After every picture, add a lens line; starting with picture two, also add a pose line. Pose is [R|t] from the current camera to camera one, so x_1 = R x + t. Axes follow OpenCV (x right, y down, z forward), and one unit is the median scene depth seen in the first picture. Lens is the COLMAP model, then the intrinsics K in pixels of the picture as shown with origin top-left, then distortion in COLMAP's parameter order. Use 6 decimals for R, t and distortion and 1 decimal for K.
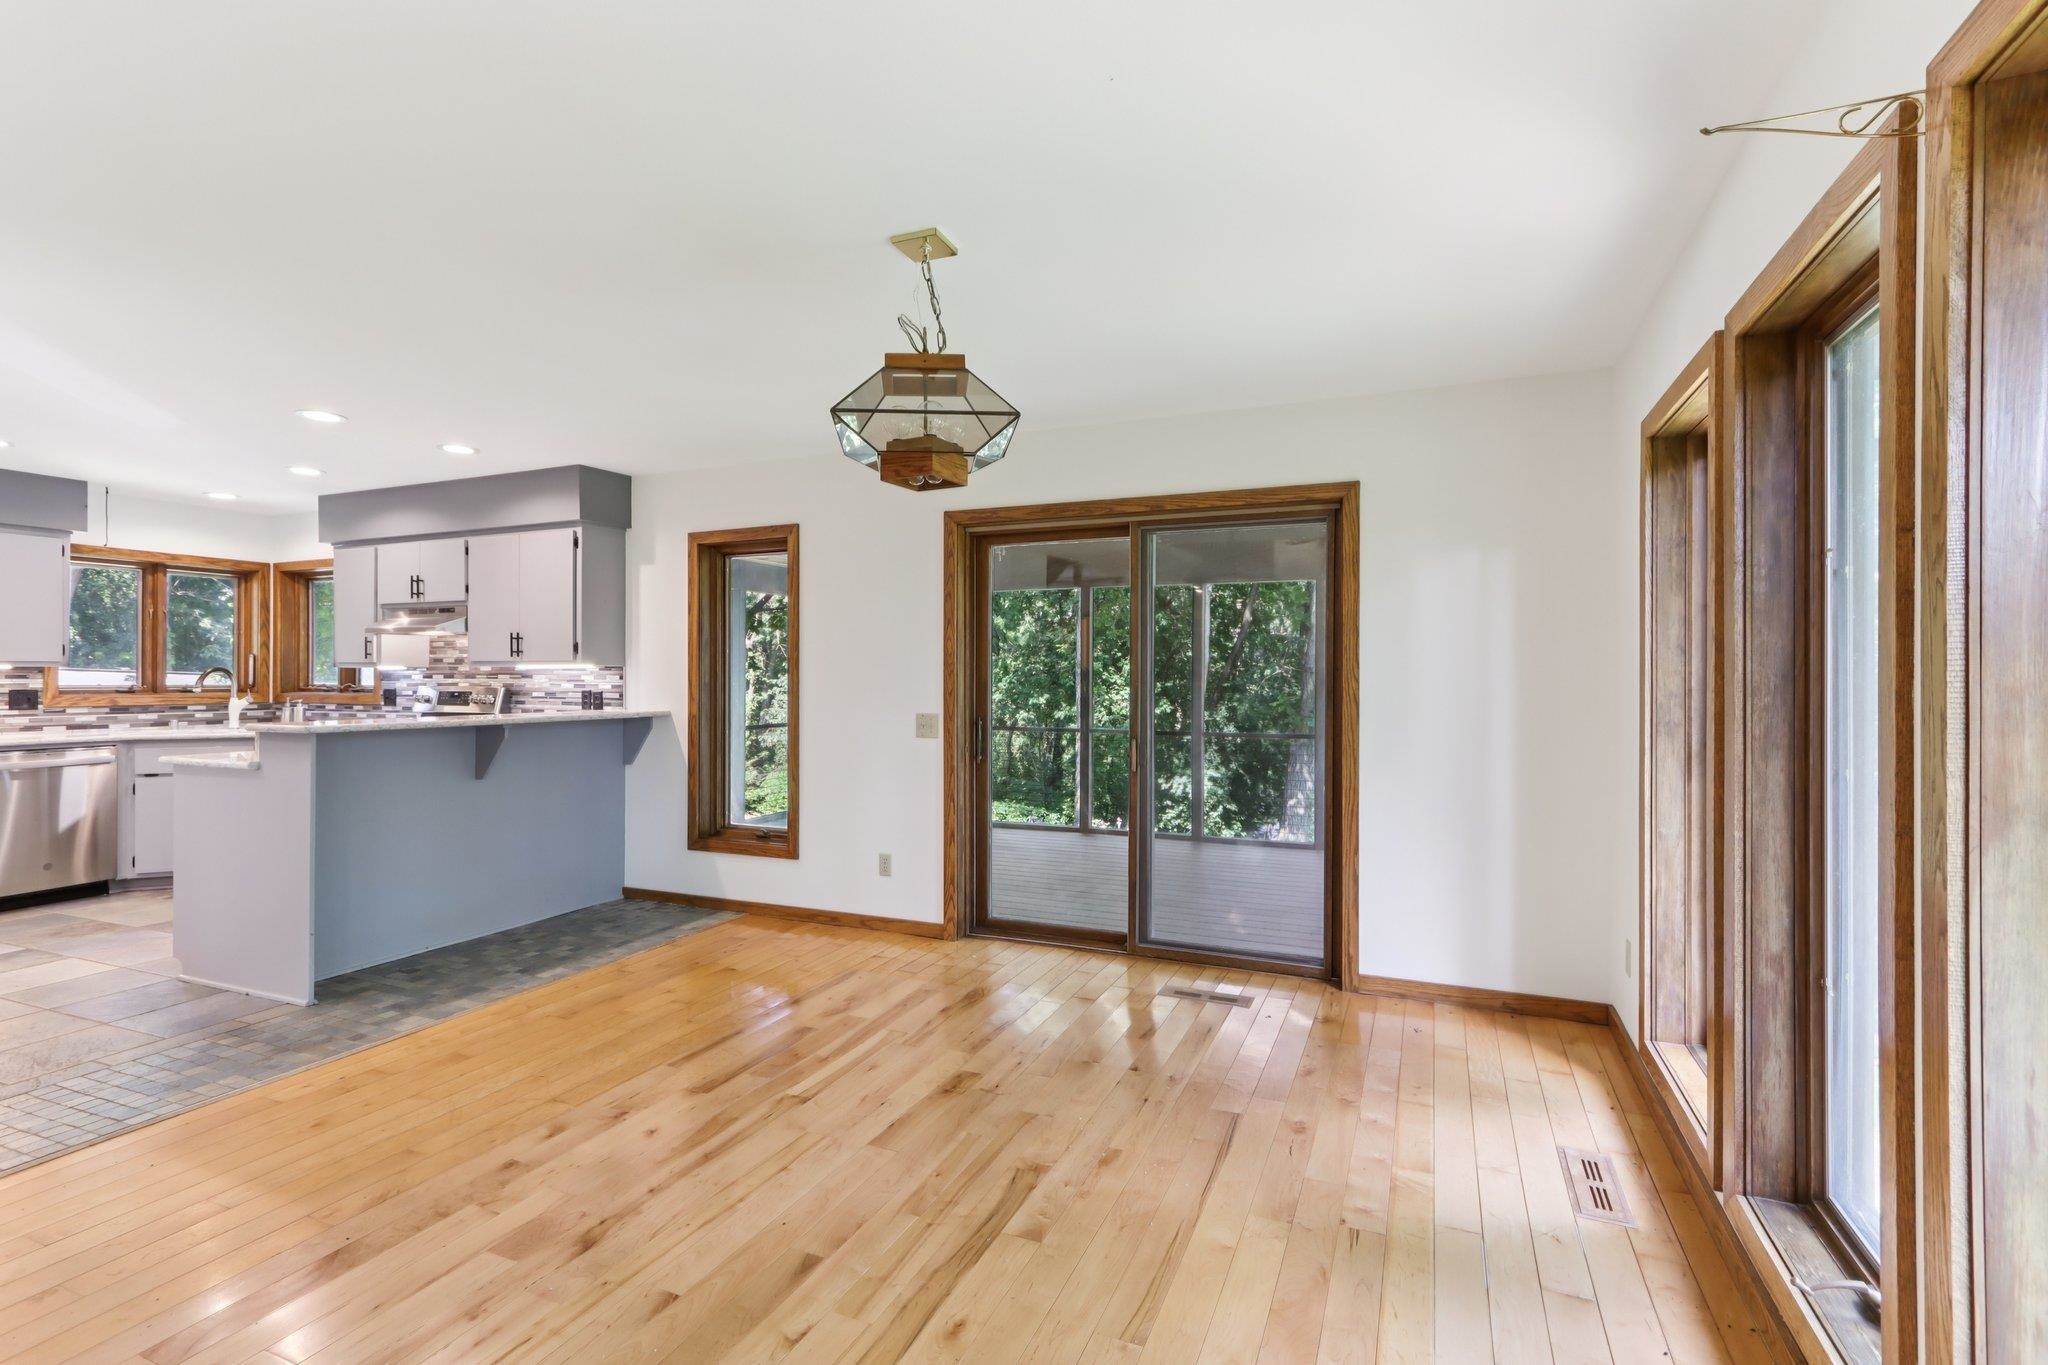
lens RADIAL K [[942.0, 0, 1027.6], [0, 942.0, 675.2], [0, 0, 1]] dist [0.004065, 0.001546]
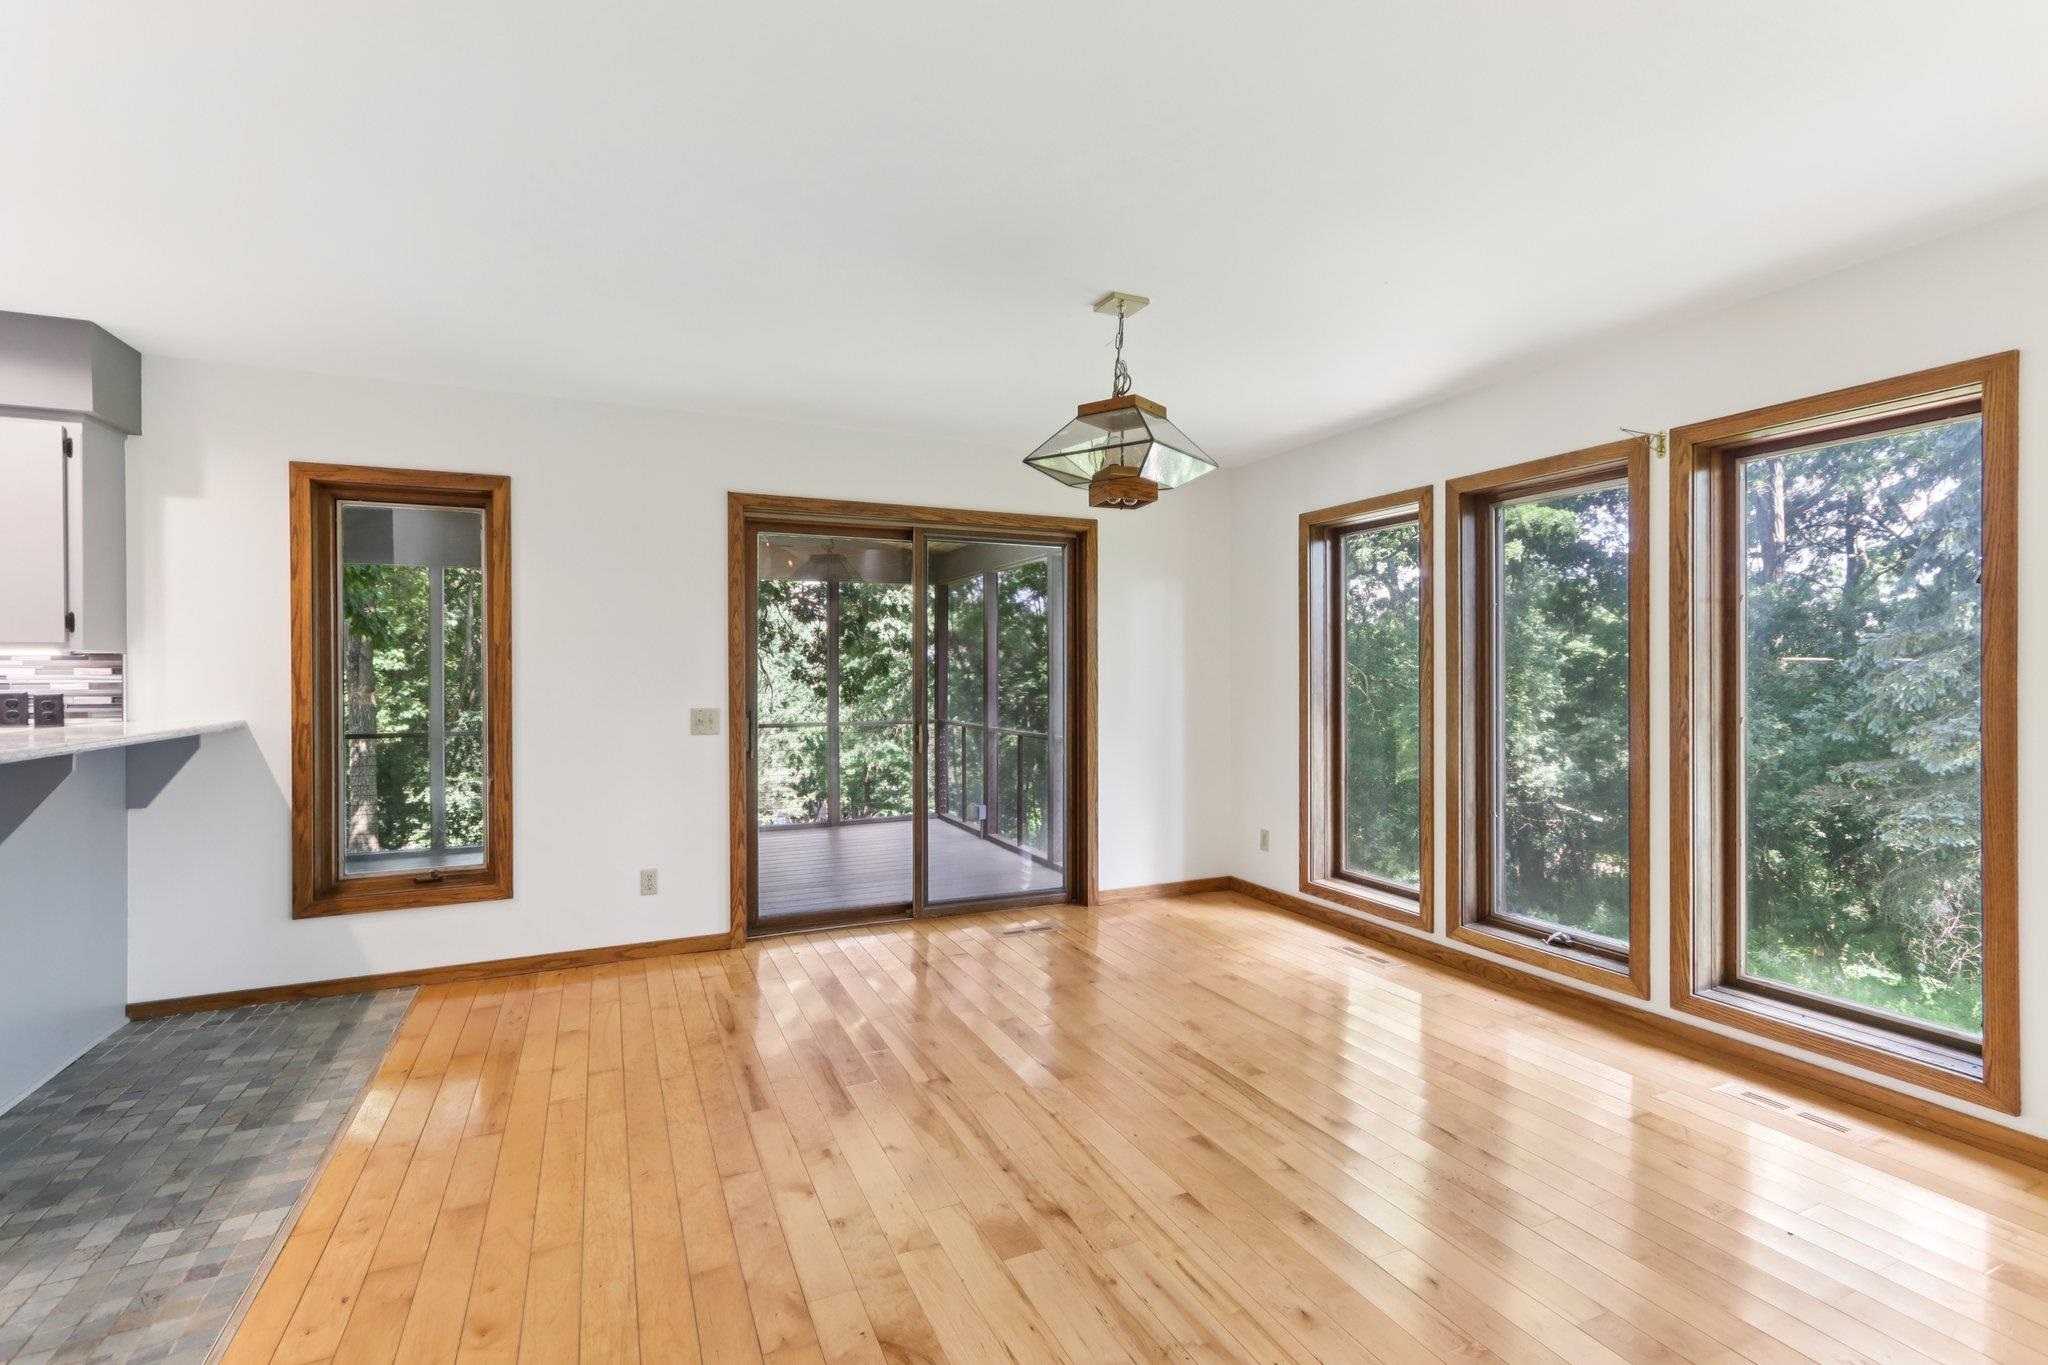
lens RADIAL K [[942.0, 0, 1027.2], [0, 942.0, 675.0], [0, 0, 1]] dist [0.004065, 0.001546]
pose [[0.670709, -0.007085, 0.741687, -0.502836], [0.002647, 0.999971, 0.007158, 0.001950], [-0.741716, -0.002838, 0.670708, 0.133545]]
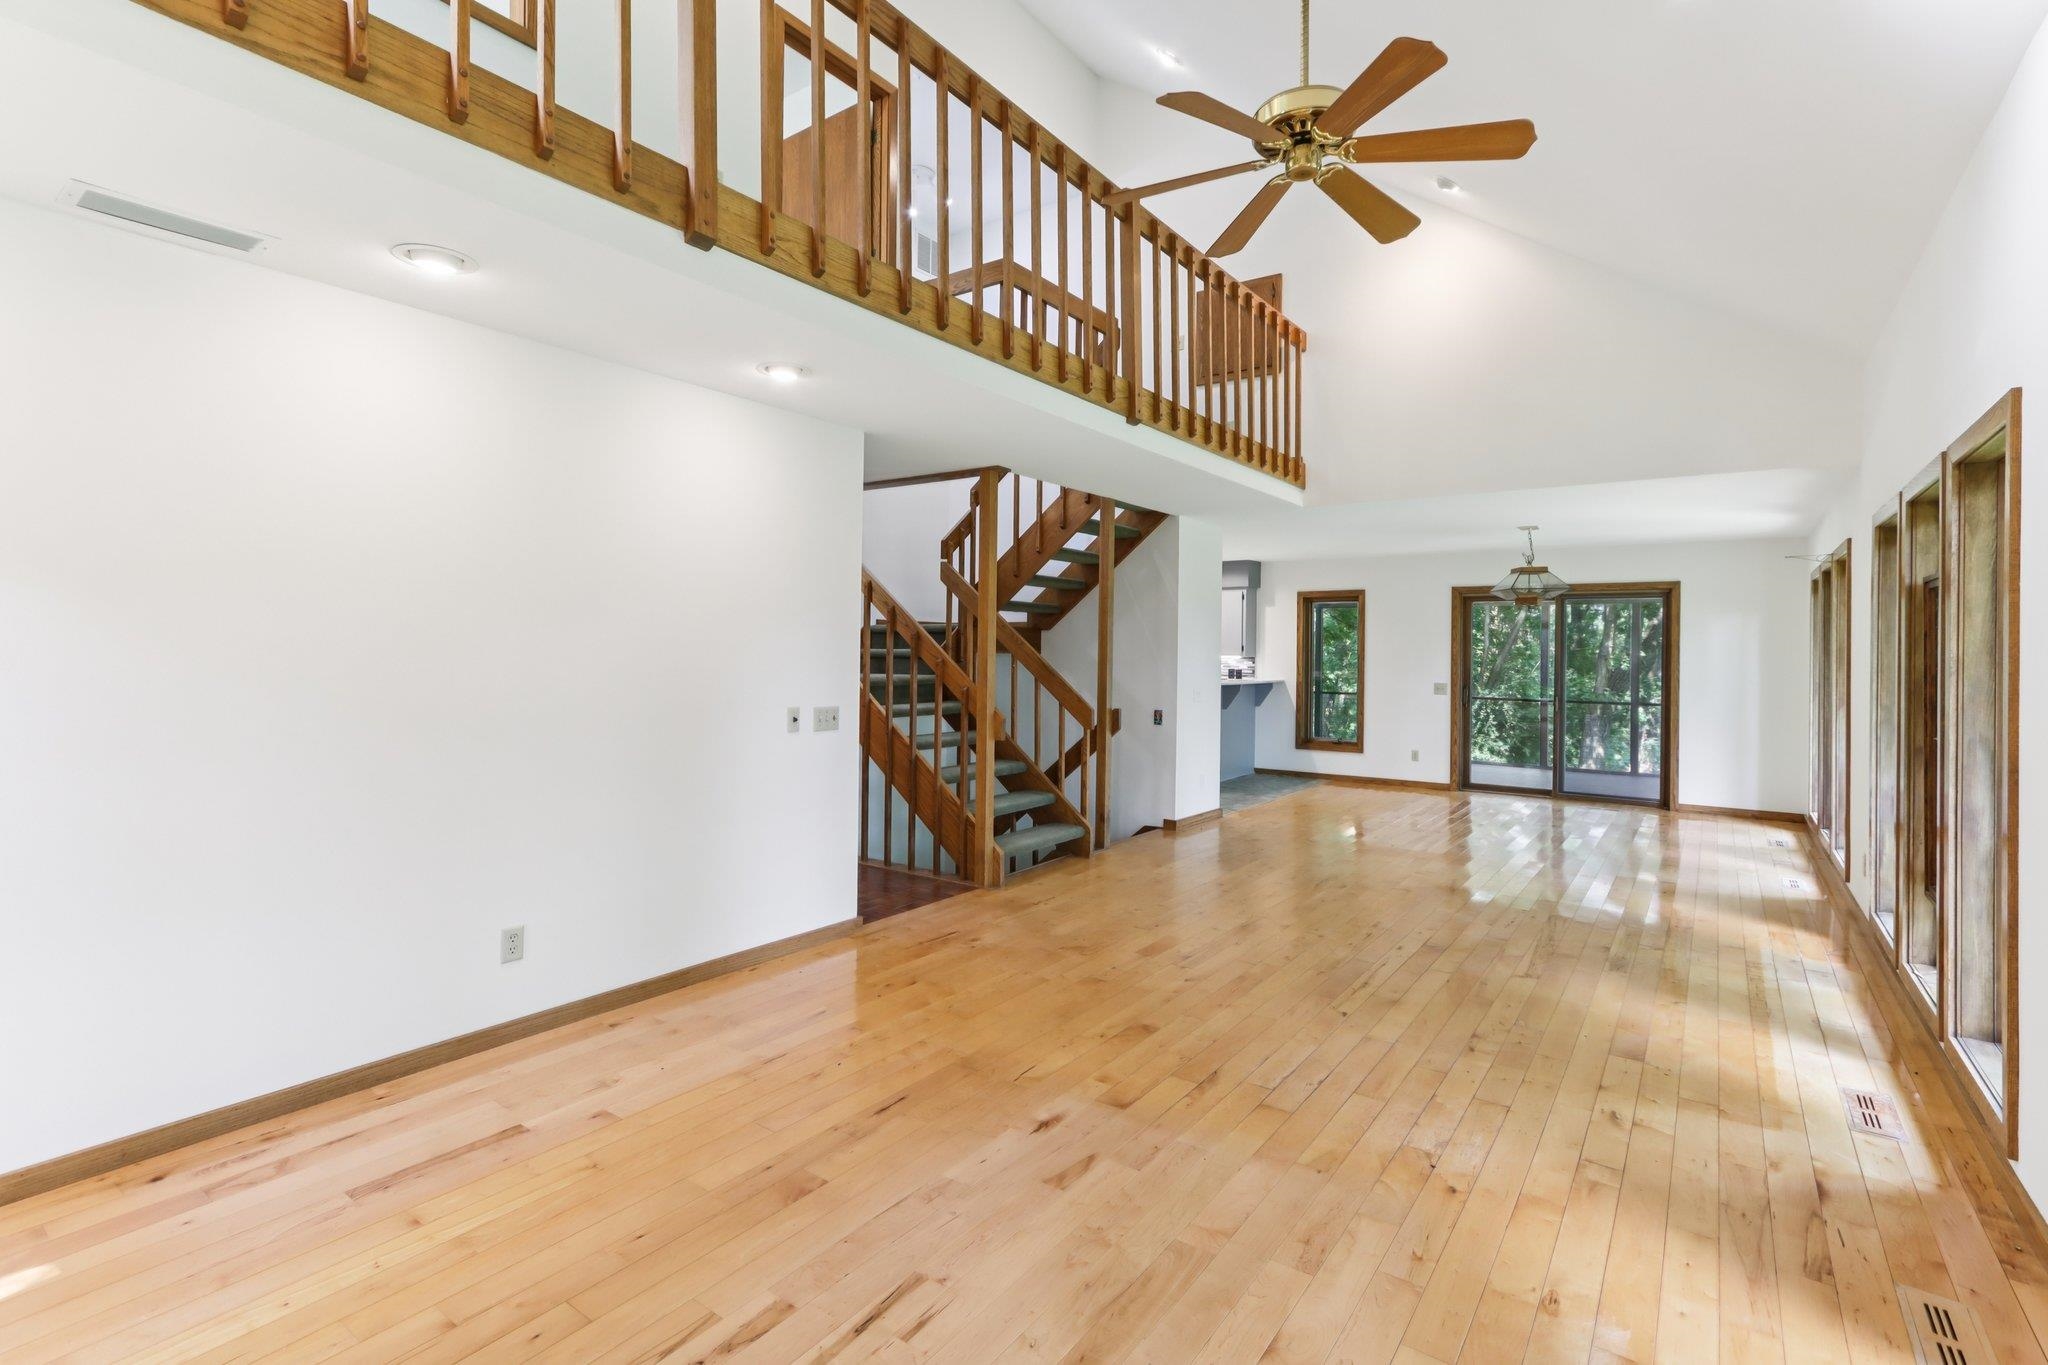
lens RADIAL K [[942.0, 0, 1028.4], [0, 942.0, 660.1], [0, 0, 1]] dist [0.004065, 0.001546]
pose [[0.976104, 0.012466, -0.216946, -0.474490], [-0.010515, 0.999893, 0.010144, -0.018973], [0.217050, -0.007620, 0.976131, -1.072208]]
